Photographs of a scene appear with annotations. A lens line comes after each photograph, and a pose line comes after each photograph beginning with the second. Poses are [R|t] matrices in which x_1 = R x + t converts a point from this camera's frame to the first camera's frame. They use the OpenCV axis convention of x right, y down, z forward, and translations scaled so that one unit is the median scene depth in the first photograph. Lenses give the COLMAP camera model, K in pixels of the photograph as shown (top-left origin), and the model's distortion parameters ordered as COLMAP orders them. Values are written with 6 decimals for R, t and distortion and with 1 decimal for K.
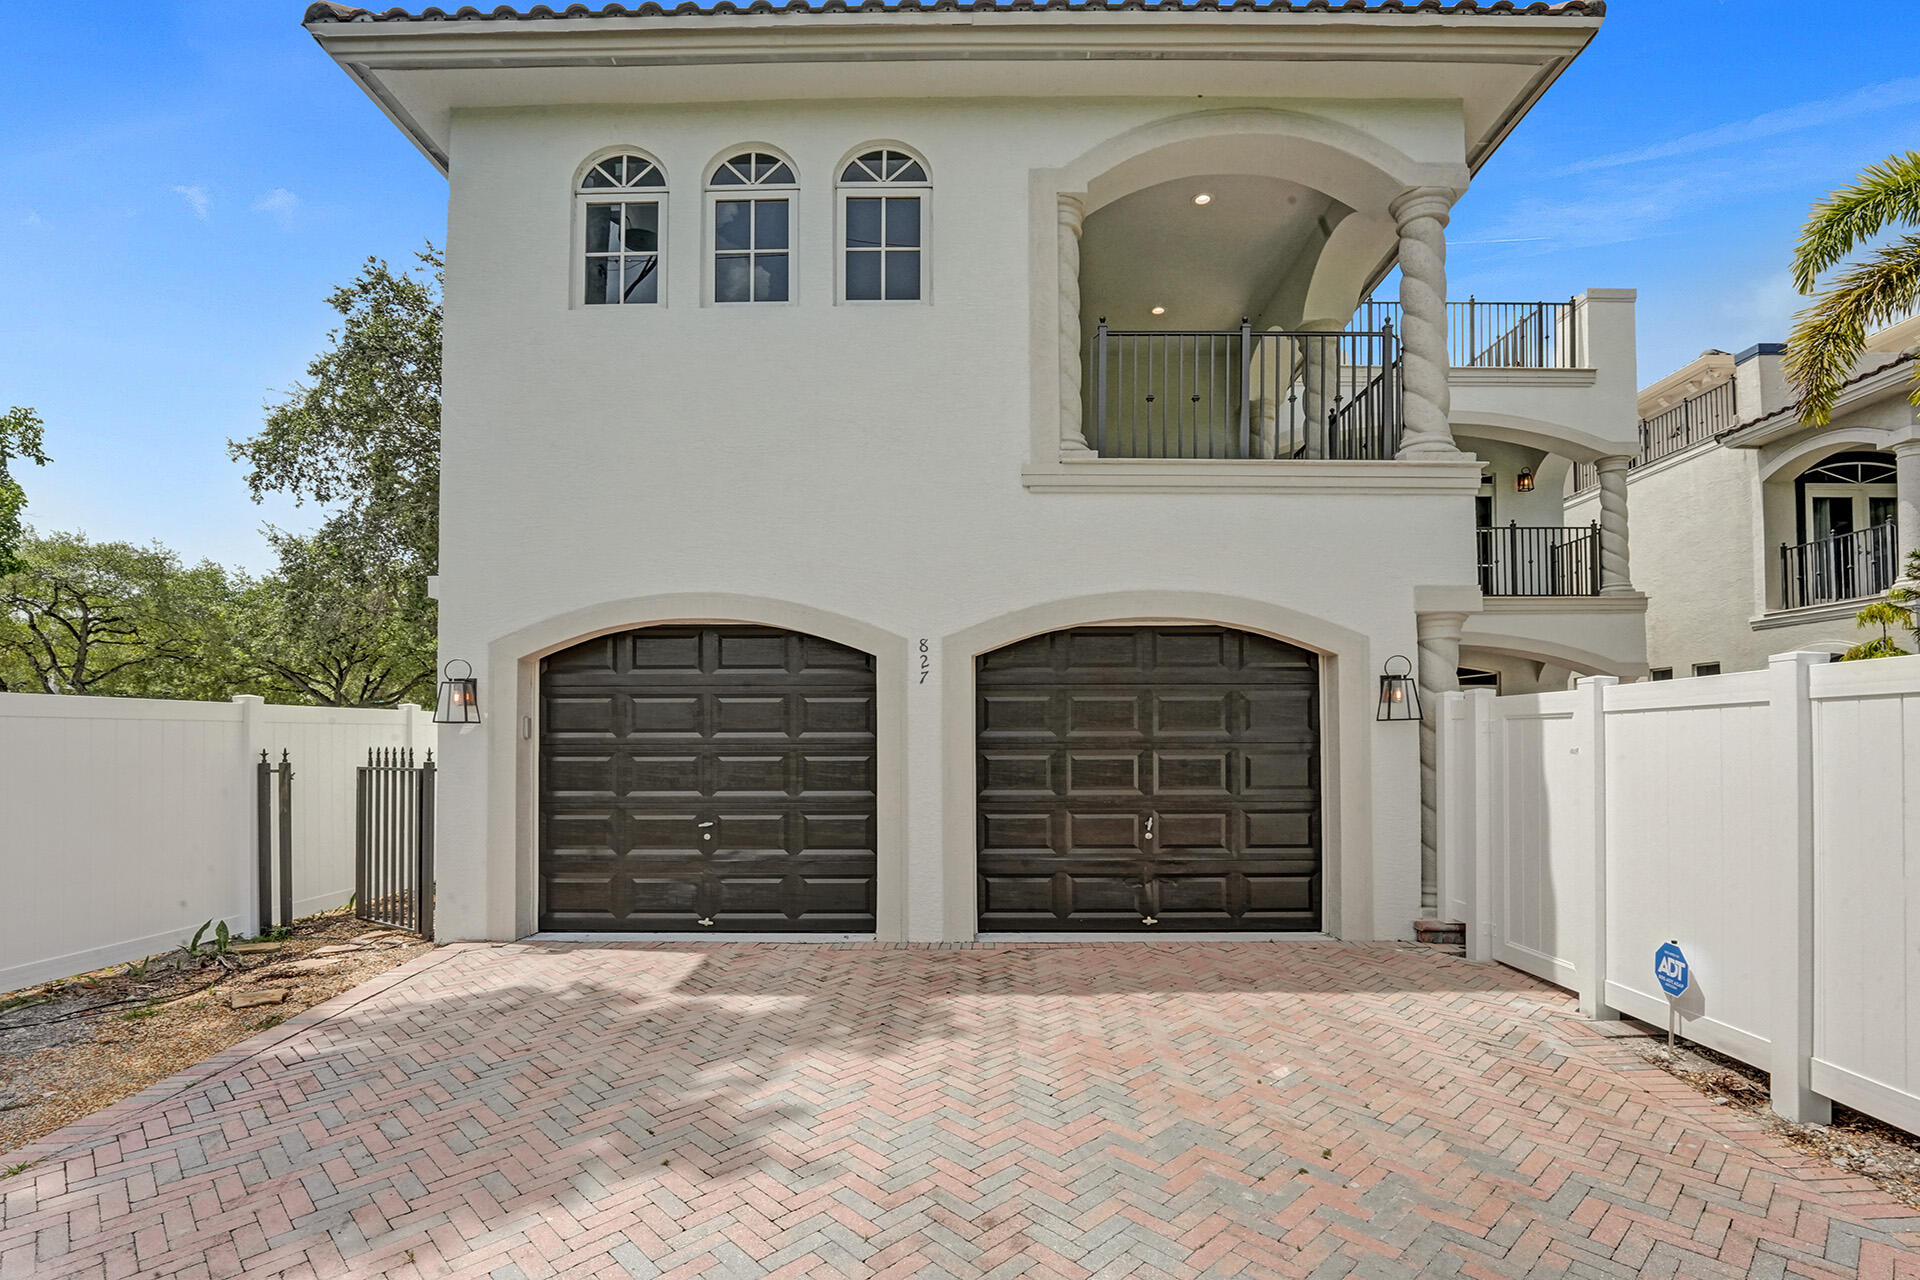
lens RADIAL K [[924.6, 0, 990.8], [0, 924.6, 745.4], [0, 0, 1]] dist [-0.021075, 0.000662]
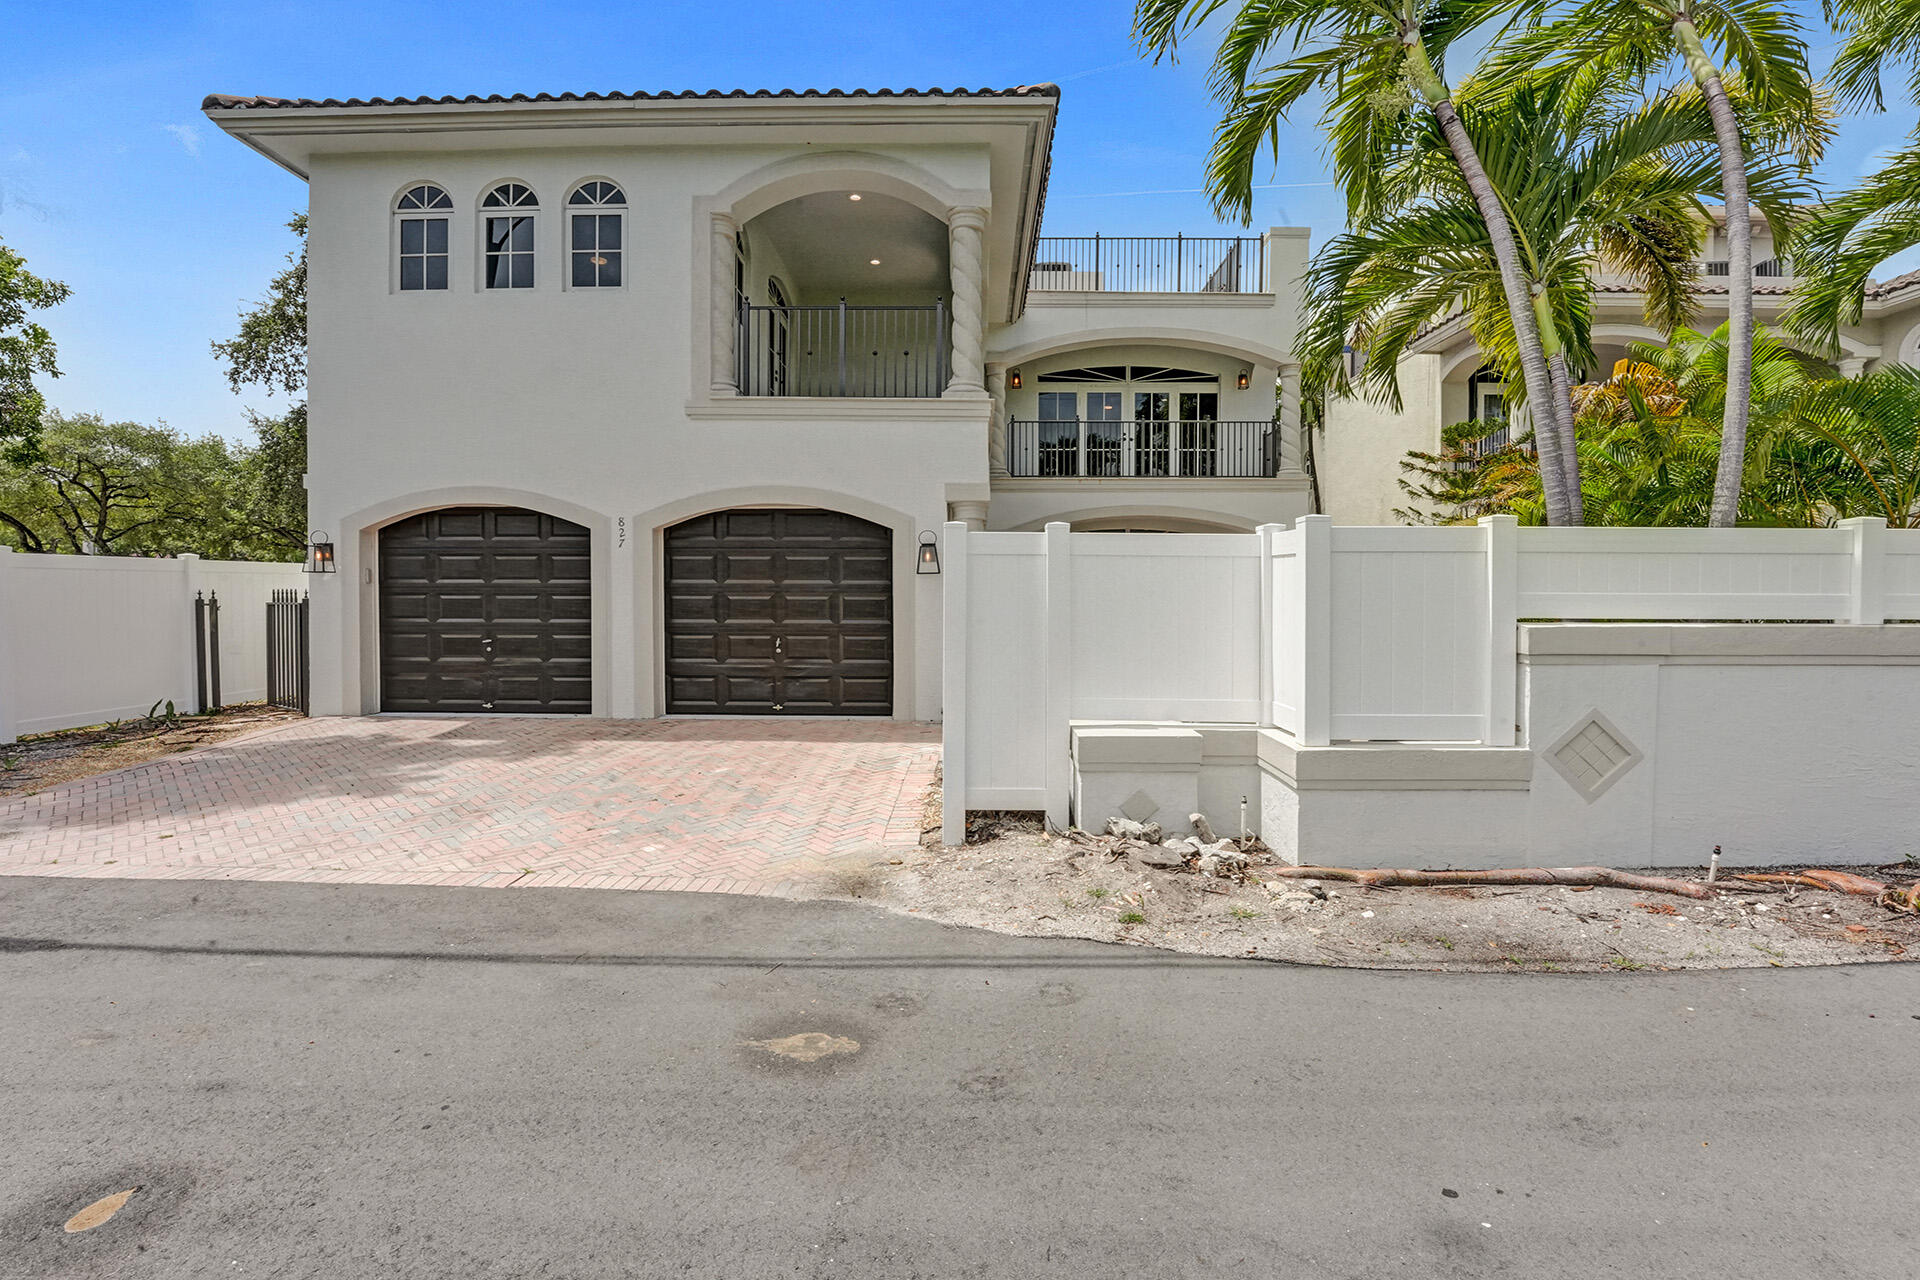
lens RADIAL K [[881.8, 0, 964.2], [0, 881.8, 637.5], [0, 0, 1]] dist [-0.025414, 0.000677]
pose [[0.999891, 0.006741, -0.013169, 0.472786], [-0.006176, 0.999080, 0.042427, 0.014270], [0.013443, -0.042341, 0.999013, -0.398299]]
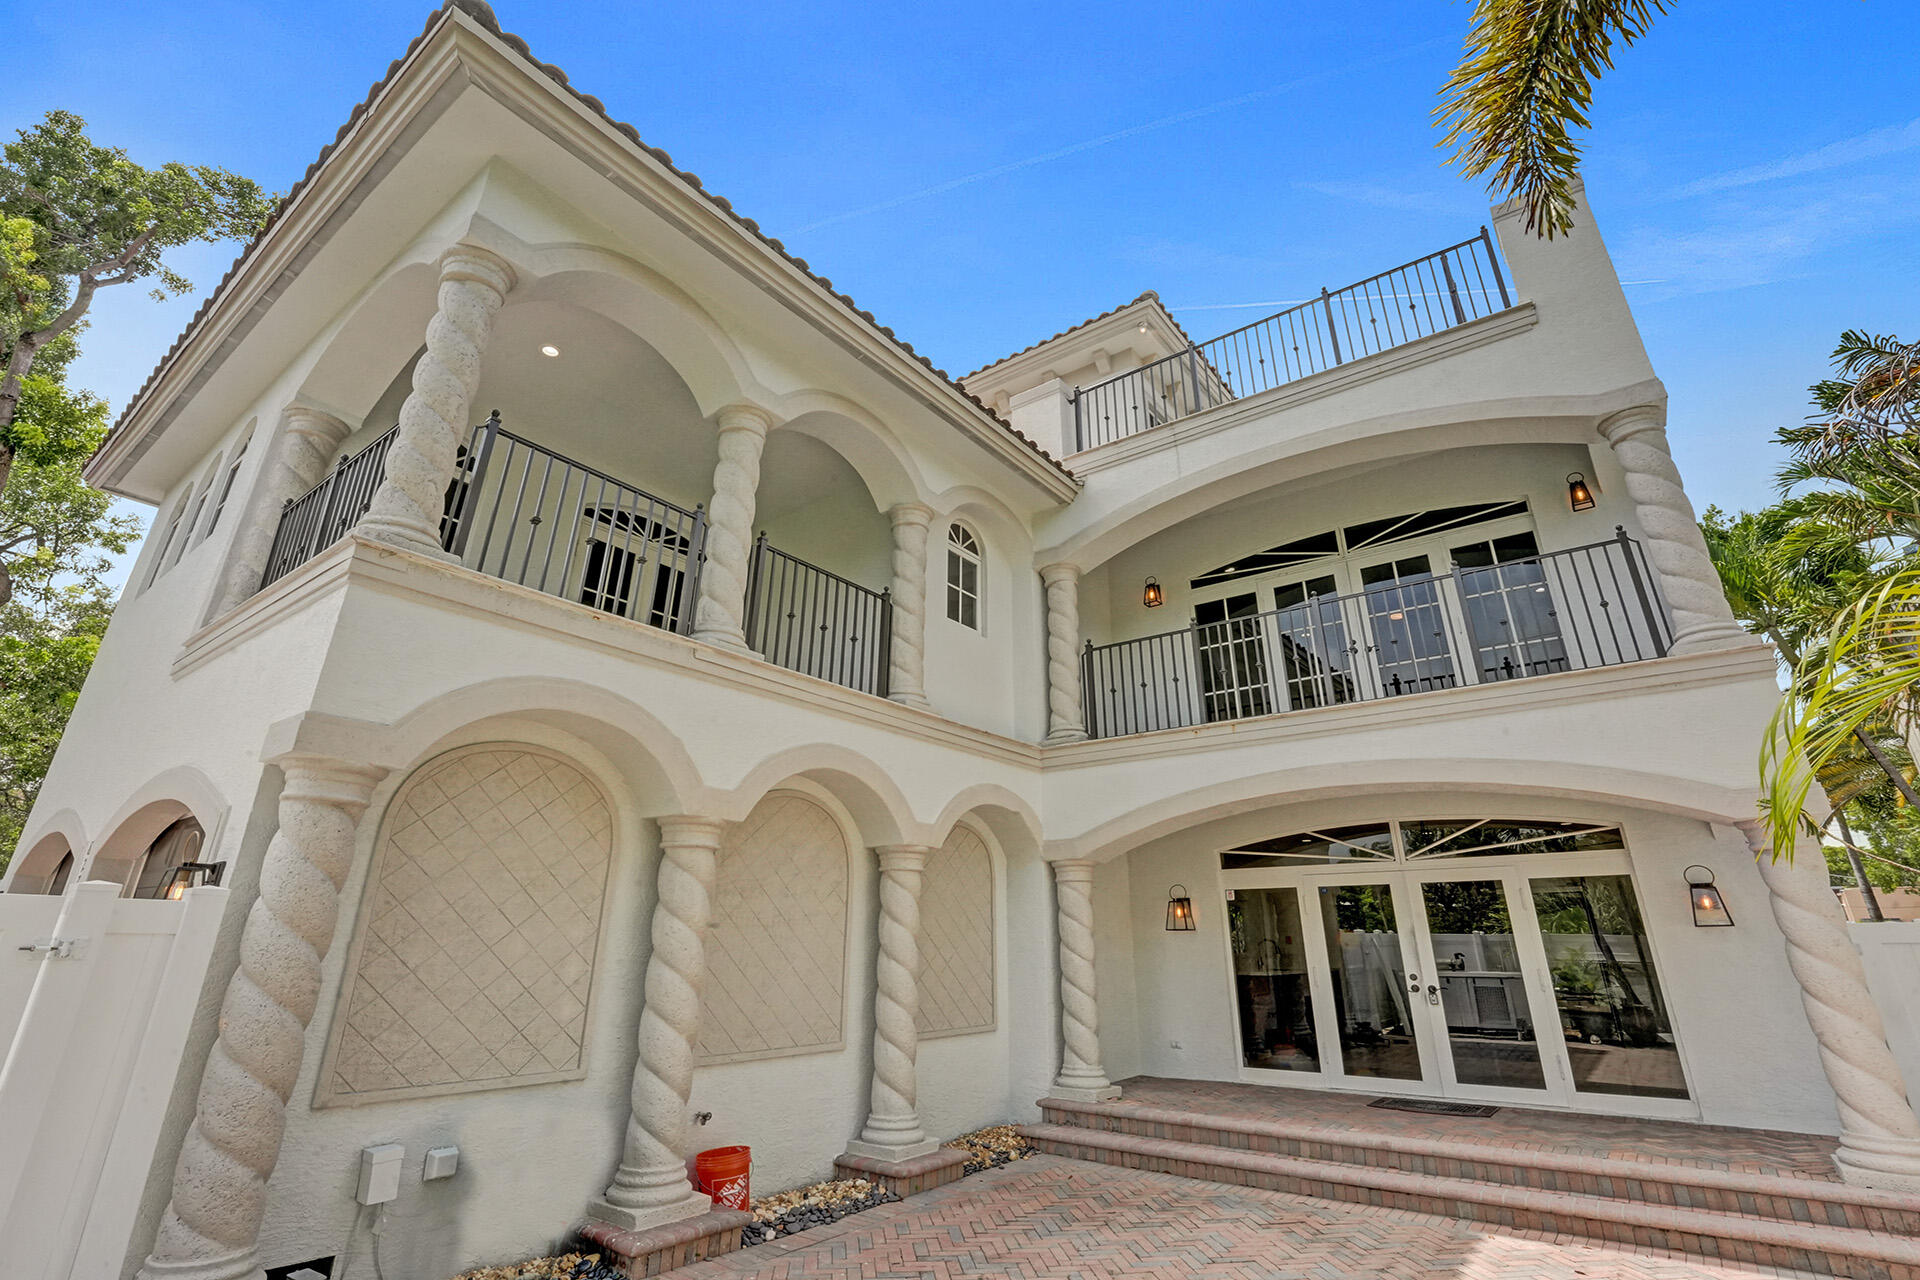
lens RADIAL K [[889.3, 0, 946.1], [0, 889.3, 578.7], [0, 0, 1]] dist [-0.019701, 0.001352]
pose [[0.800396, -0.220631, -0.557395, 1.161157], [-0.012124, 0.923661, -0.383019, -0.026227], [0.599350, 0.313325, 0.736619, 0.719723]]
